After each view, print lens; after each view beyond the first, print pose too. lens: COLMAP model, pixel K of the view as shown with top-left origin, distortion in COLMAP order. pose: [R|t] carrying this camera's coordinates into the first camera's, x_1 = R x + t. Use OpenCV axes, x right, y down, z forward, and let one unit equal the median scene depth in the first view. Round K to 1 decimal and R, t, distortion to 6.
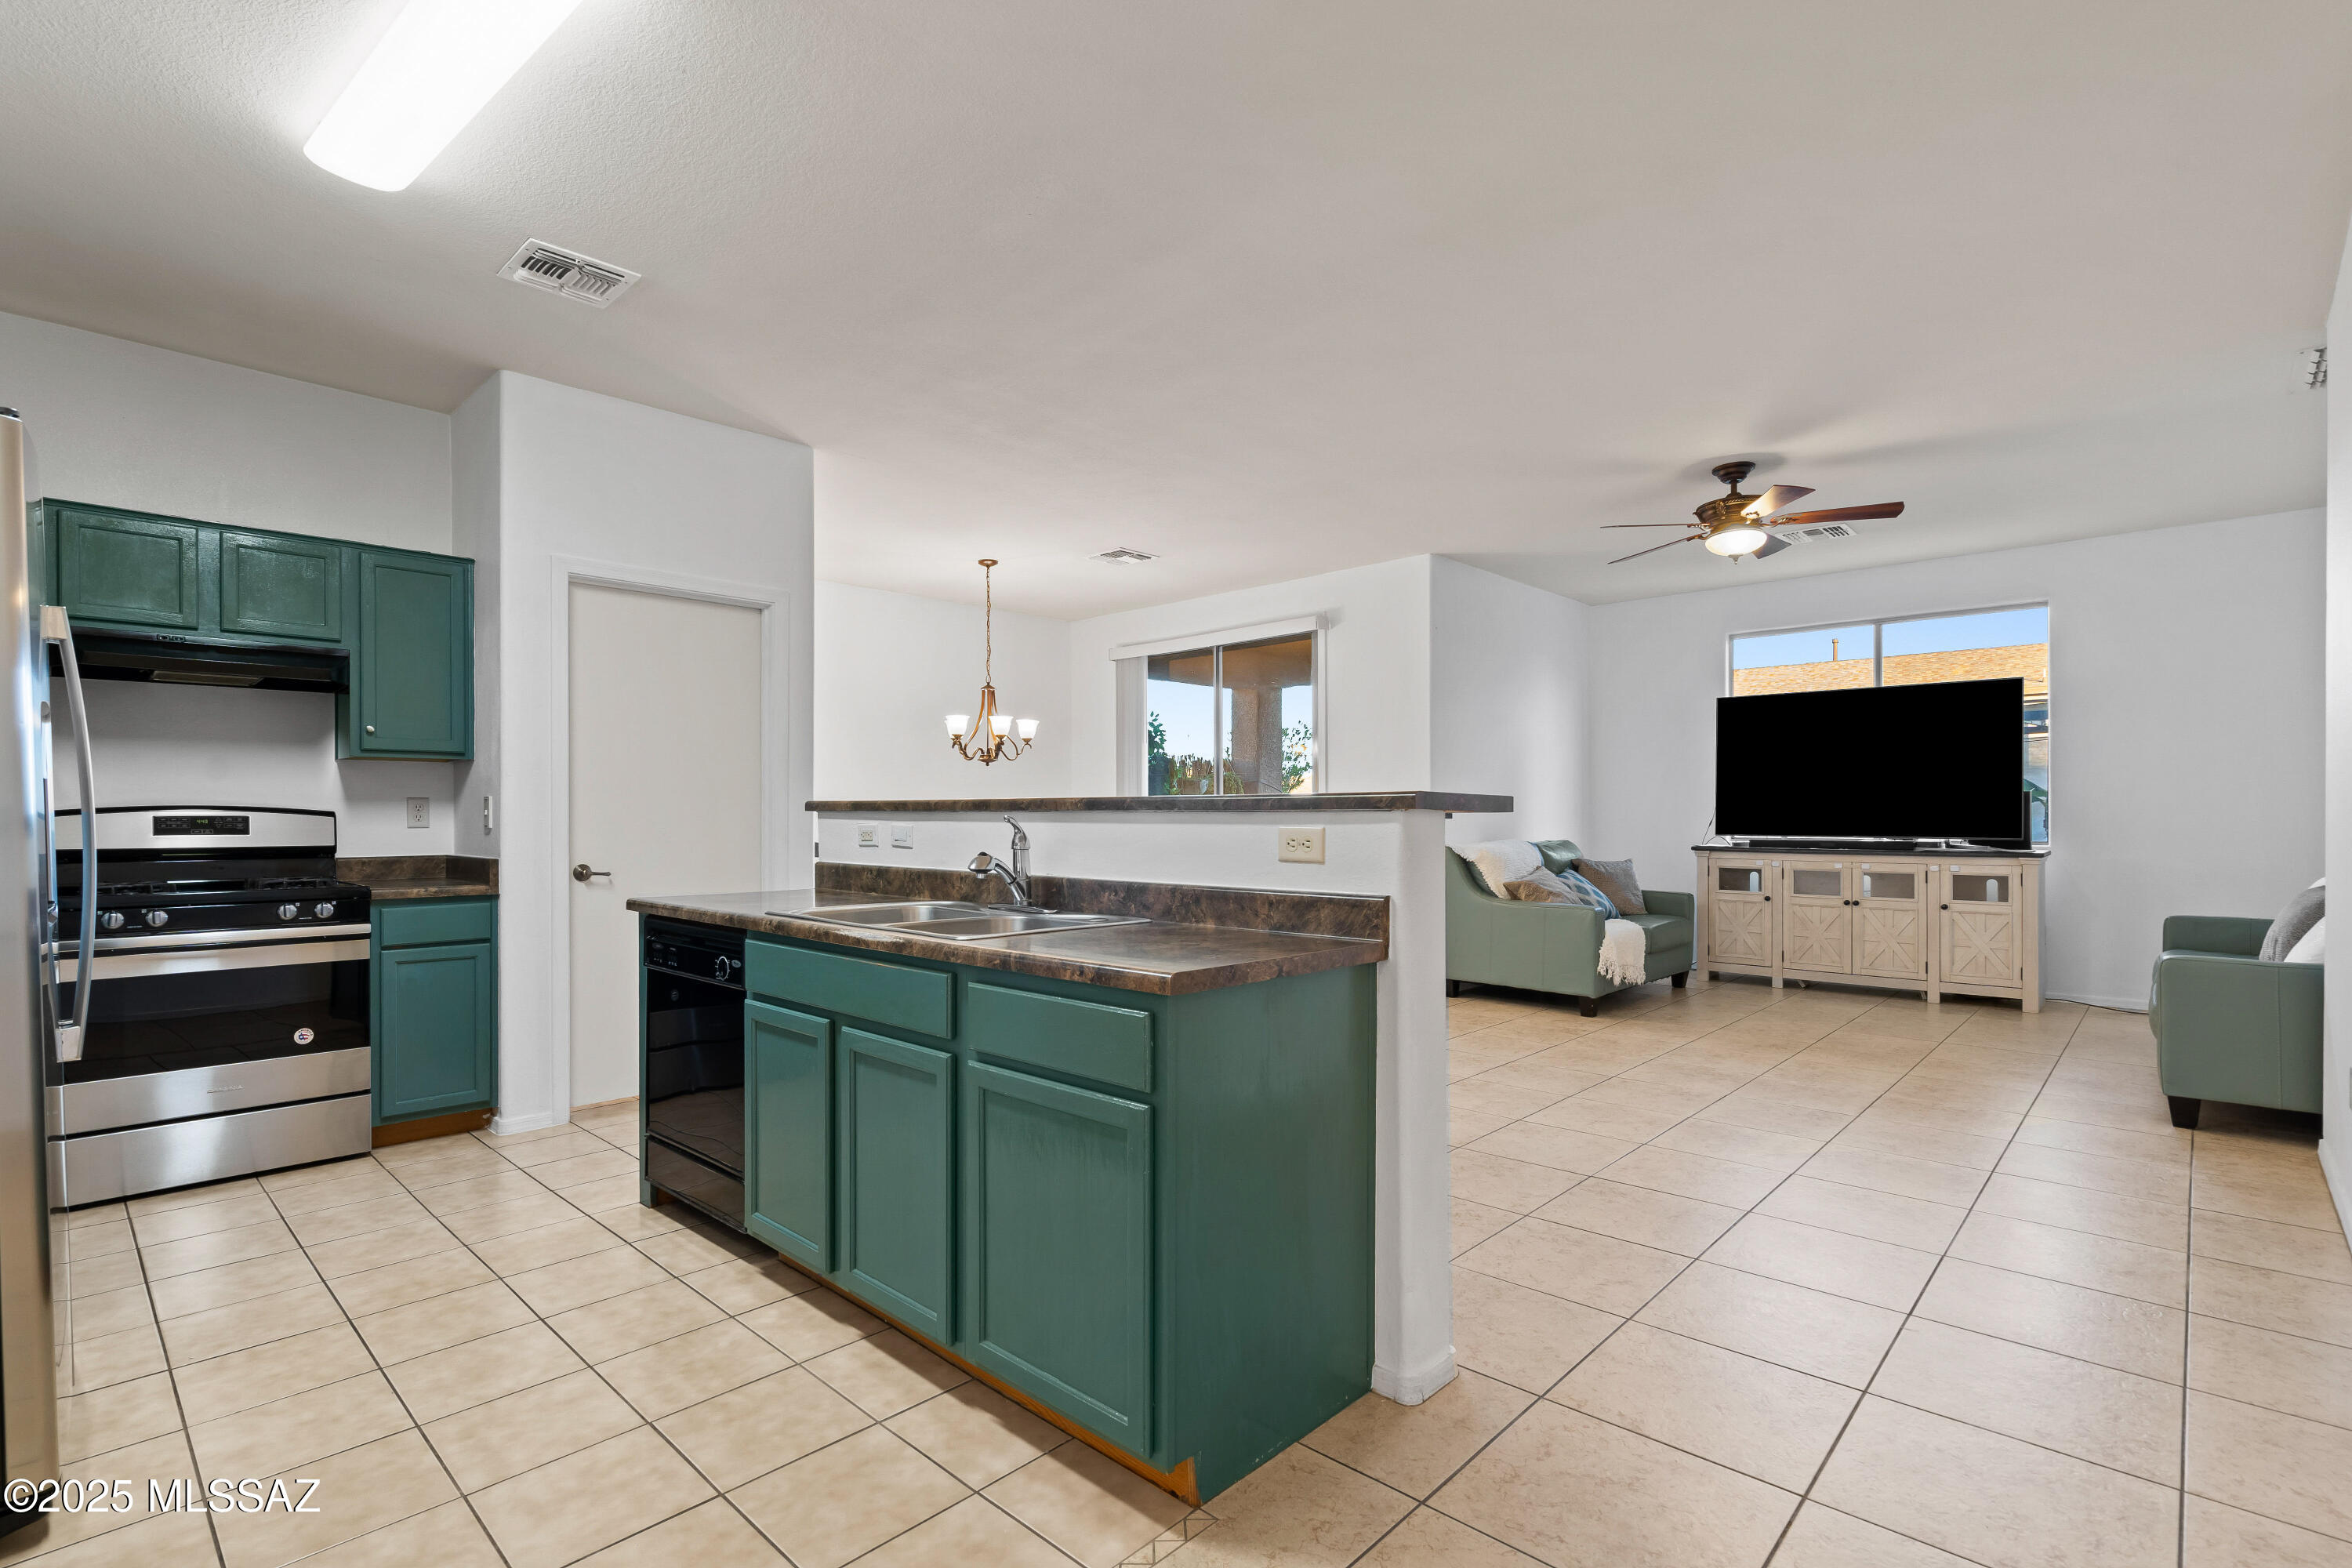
lens RADIAL K [[1072.4, 0, 1145.5], [0, 1072.4, 819.2], [0, 0, 1]] dist [-0.007069, 0.002526]
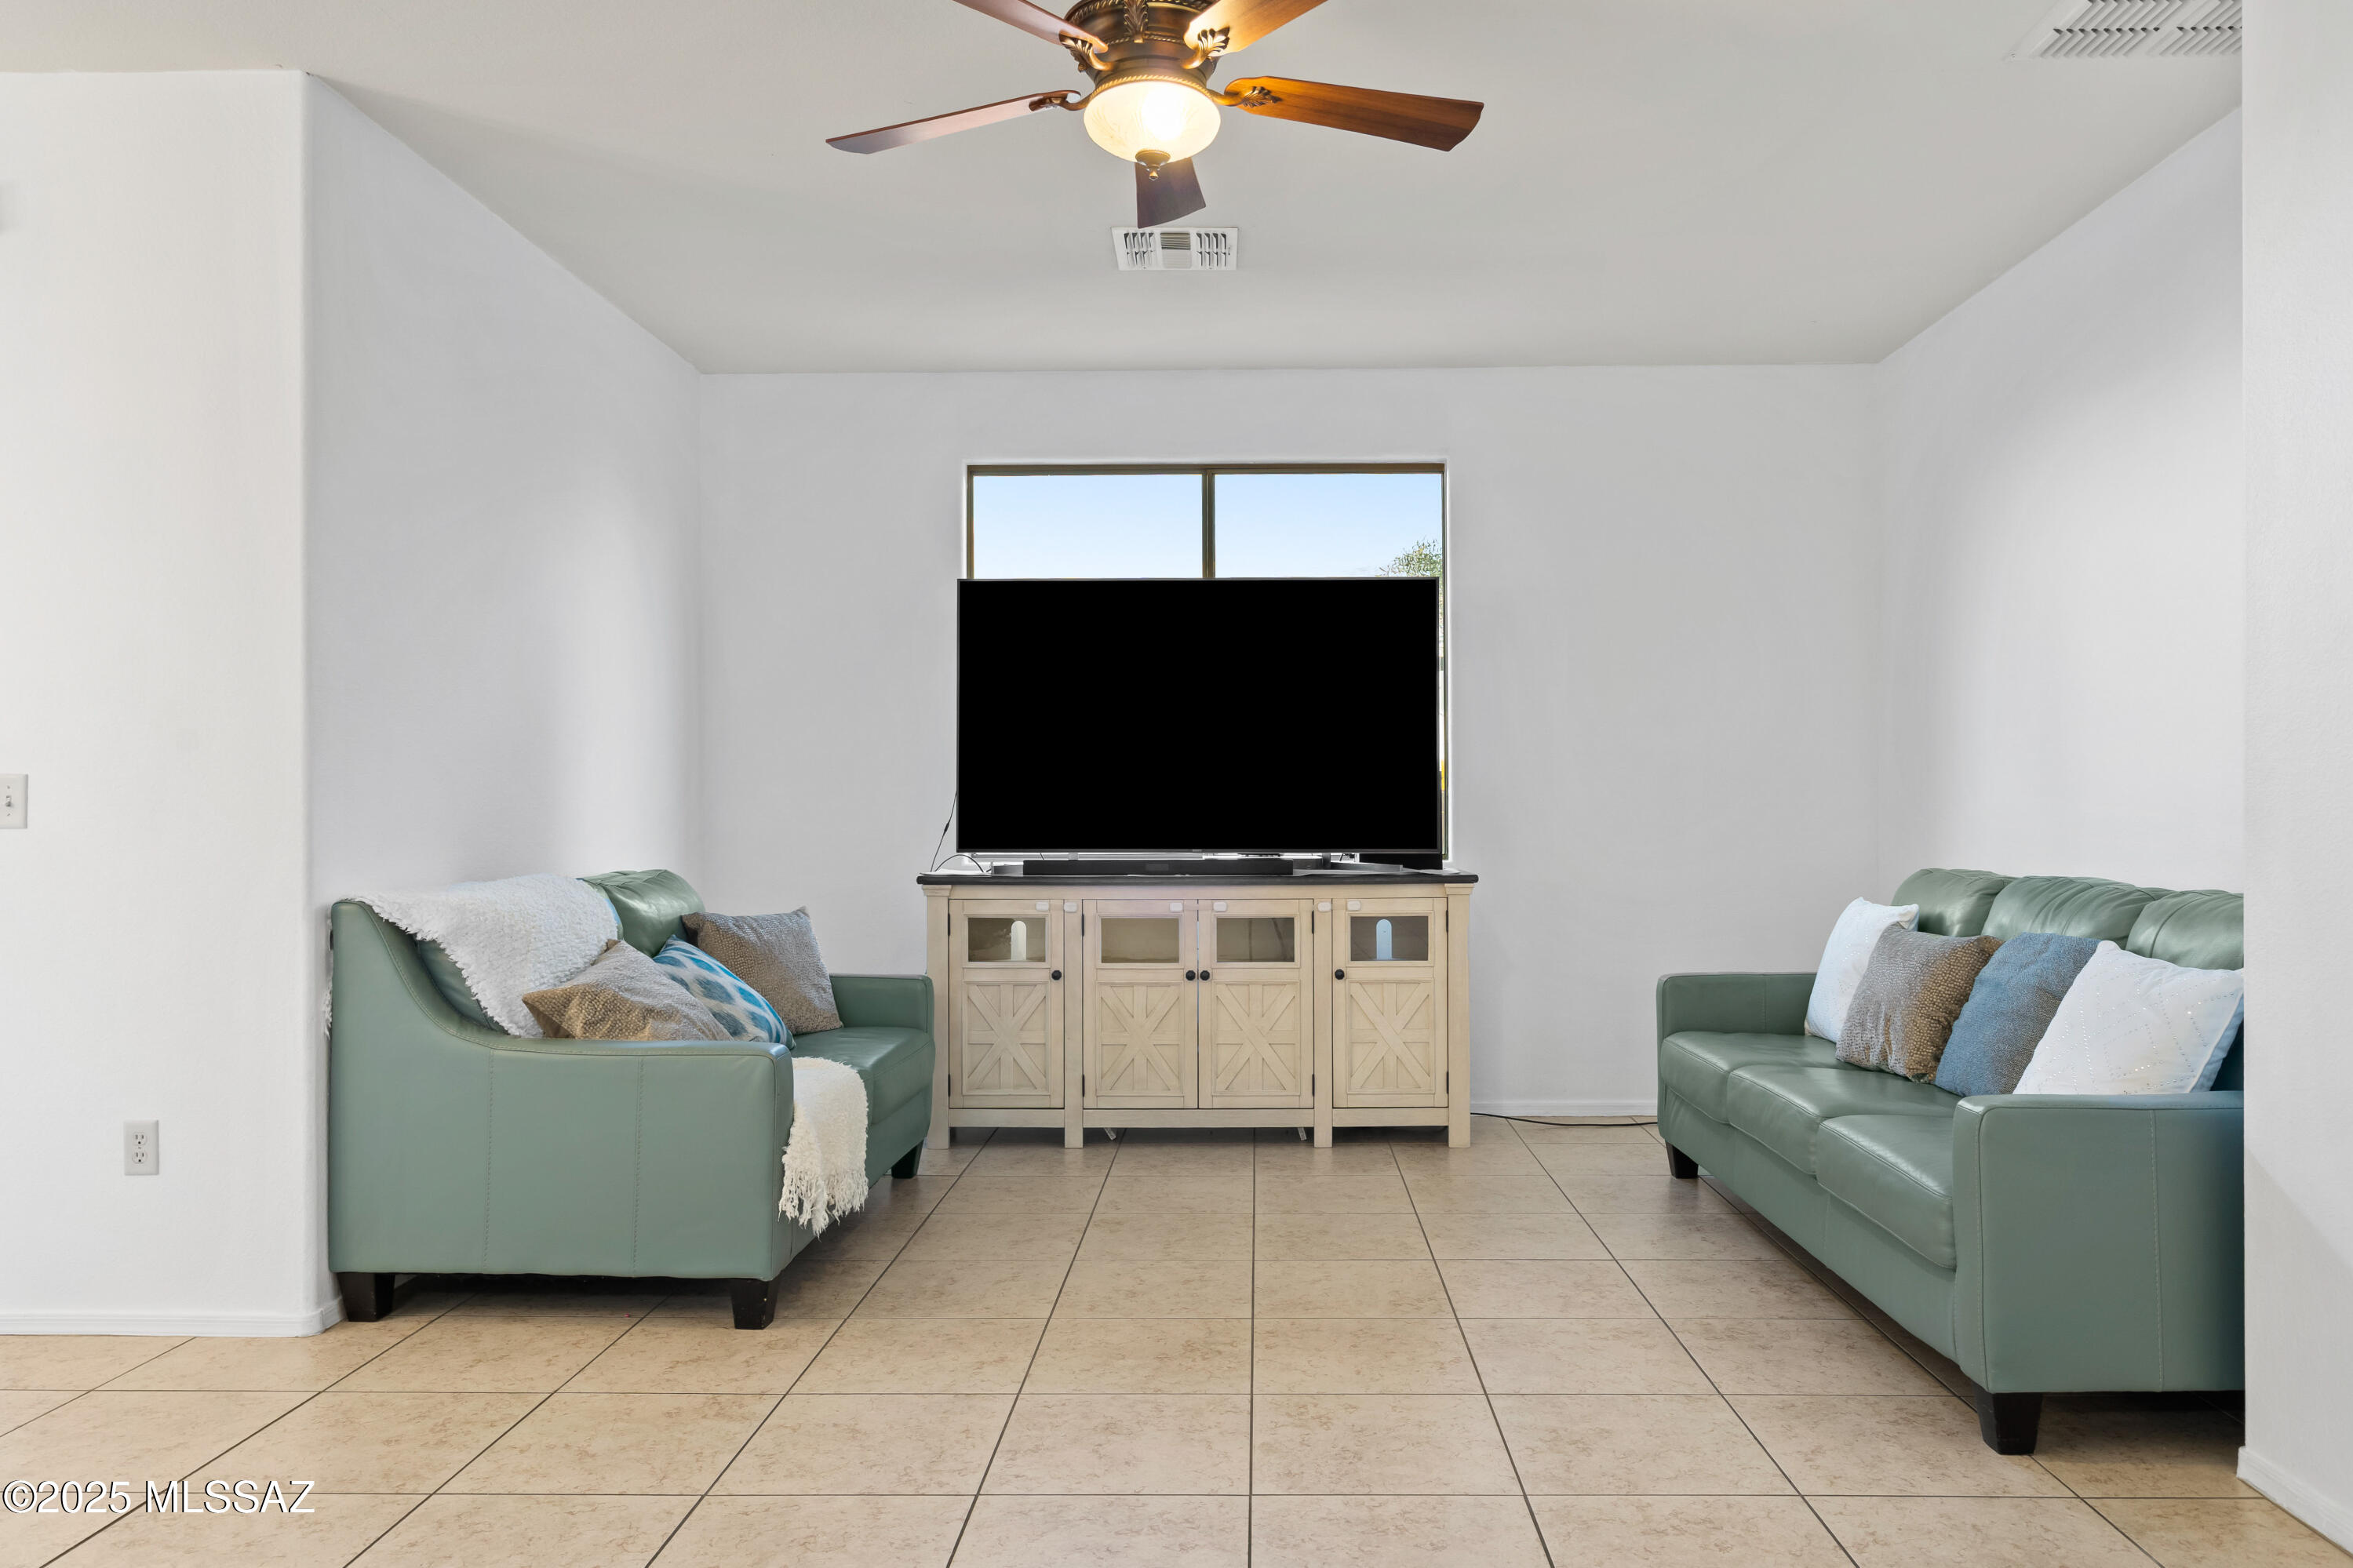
lens RADIAL K [[1581.2, 0, 1229.2], [0, 1581.2, 801.5], [0, 0, 1]] dist [0.007369, -0.001098]
pose [[0.723972, 0.001939, 0.689826, 0.166431], [0.007810, 0.999909, -0.011007, 0.000316], [-0.689785, 0.013356, 0.723891, 0.545479]]
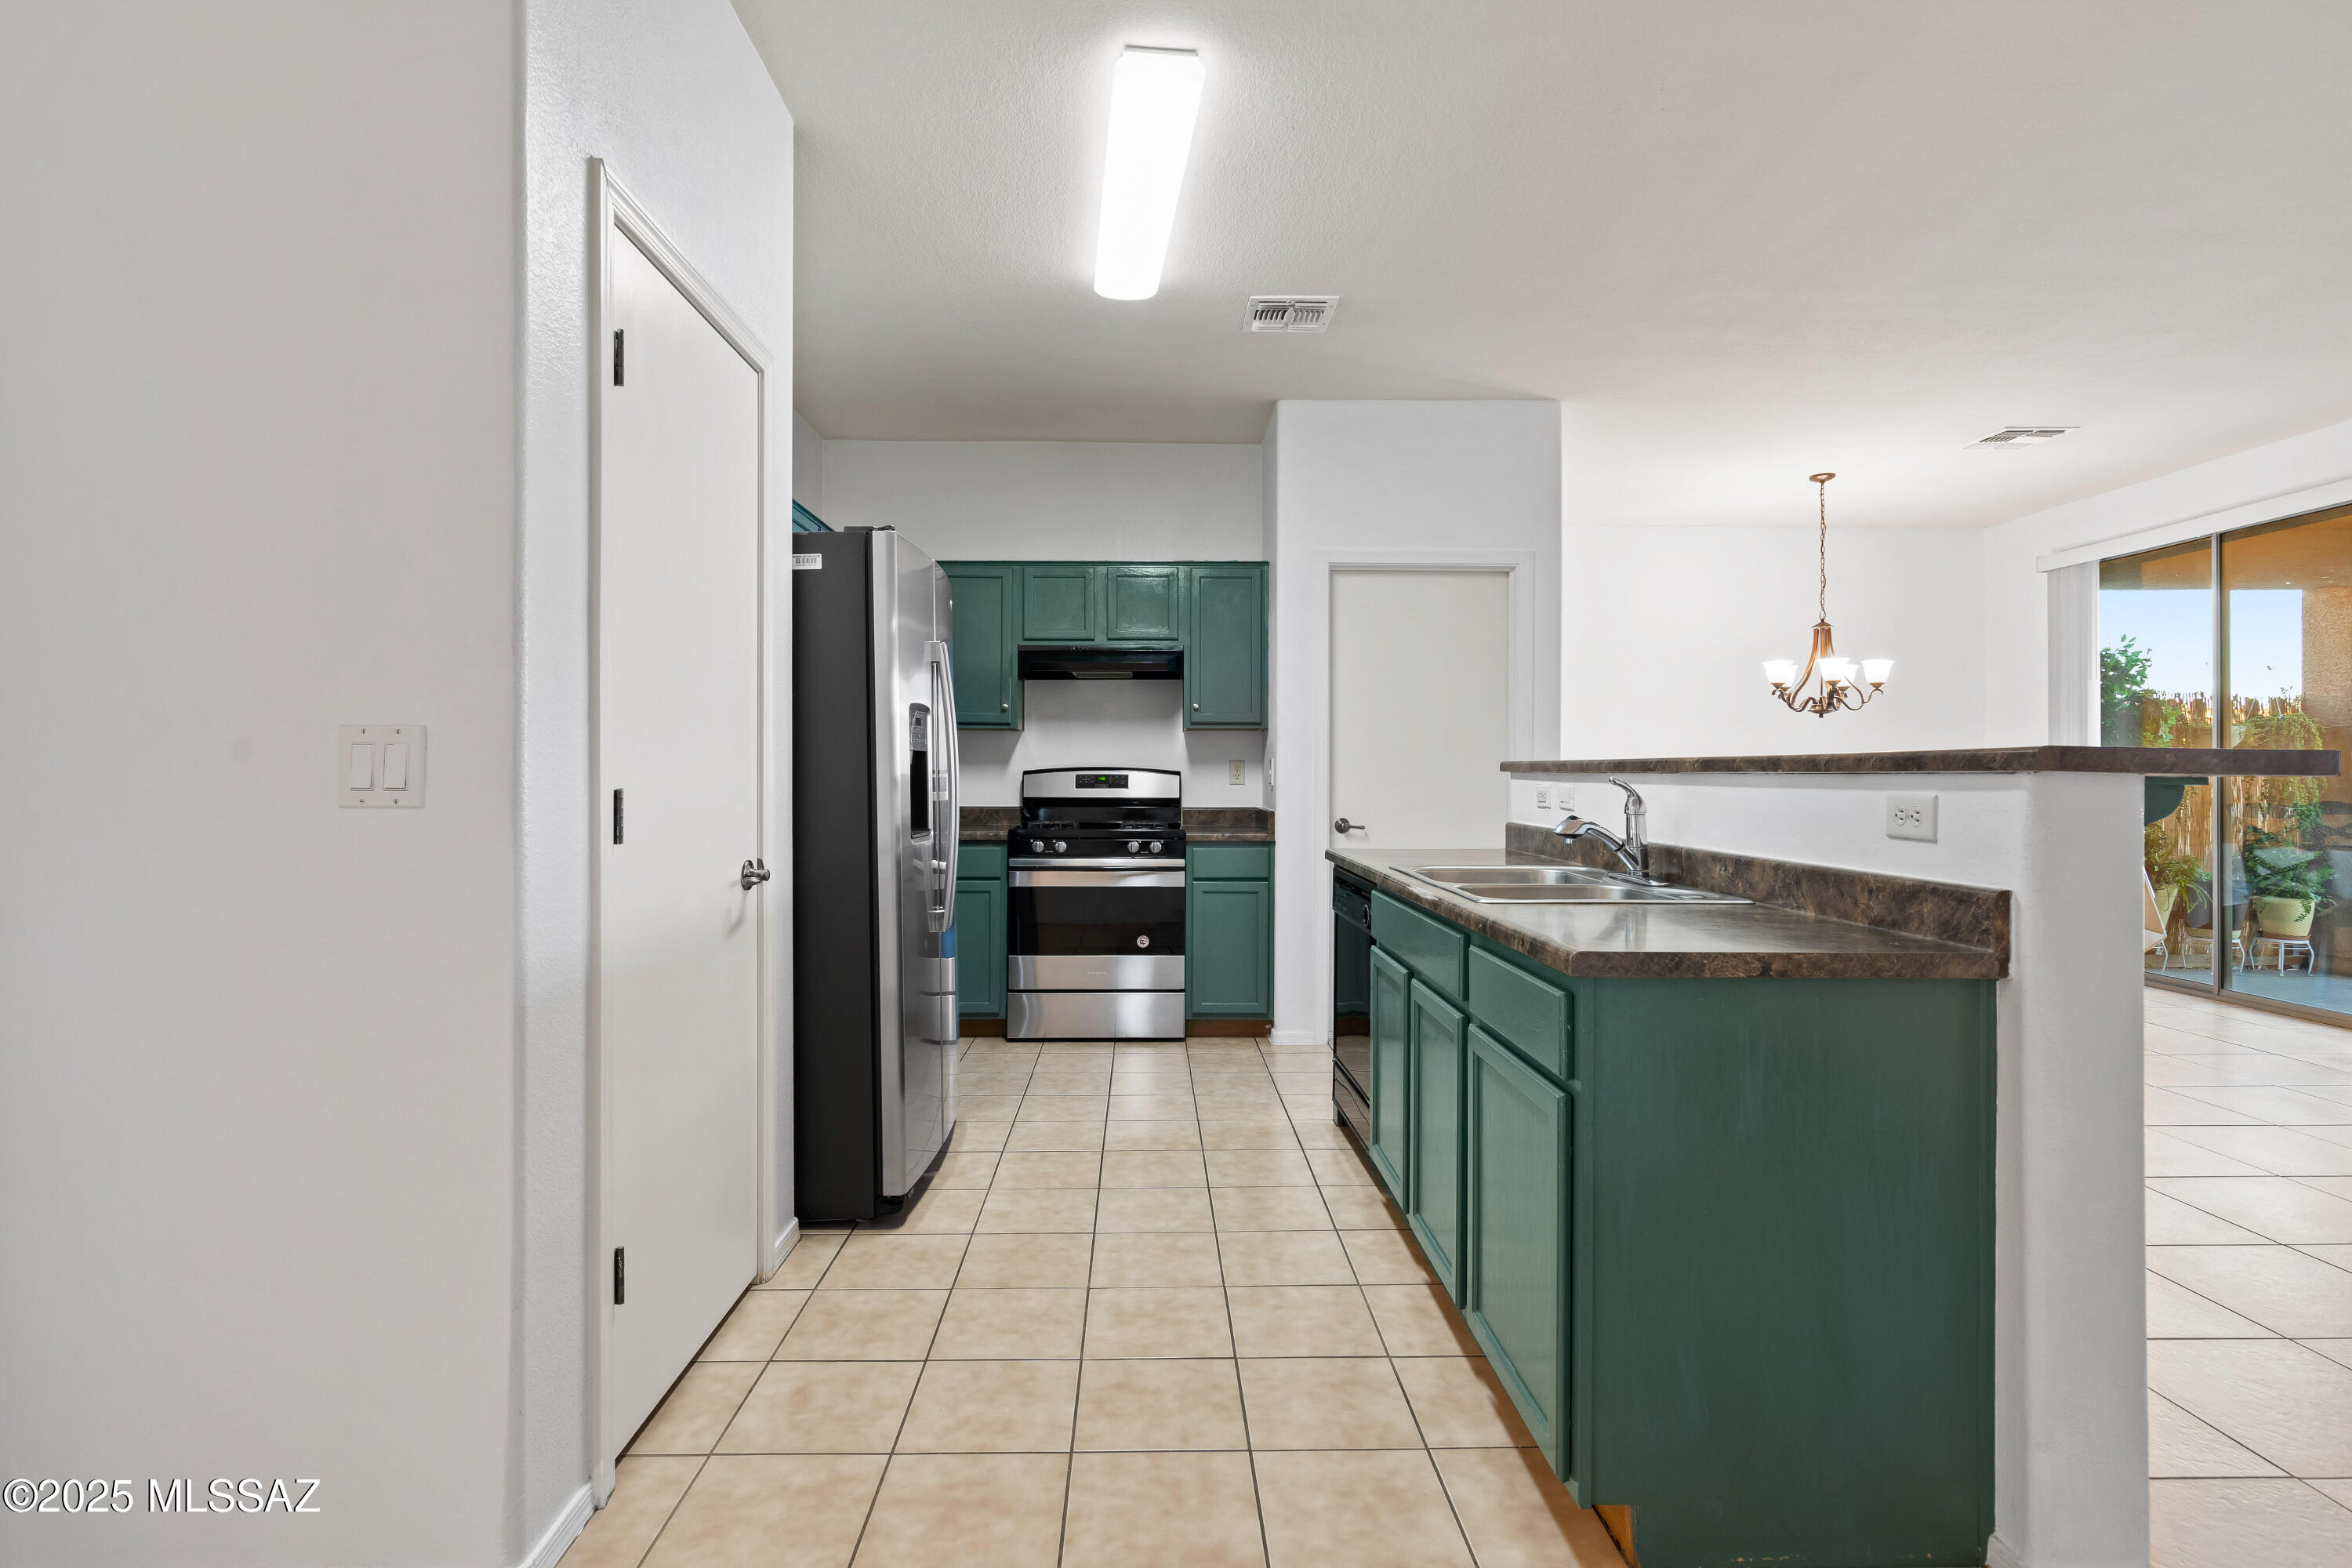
lens RADIAL K [[1125.2, 0, 1182.7], [0, 1125.2, 765.1], [0, 0, 1]] dist [0.001823, 0.000626]
pose [[0.715506, -0.002218, -0.698603, 0.149115], [-0.006894, 0.999924, -0.010235, -0.000685], [0.698573, 0.012139, 0.715436, 0.025910]]
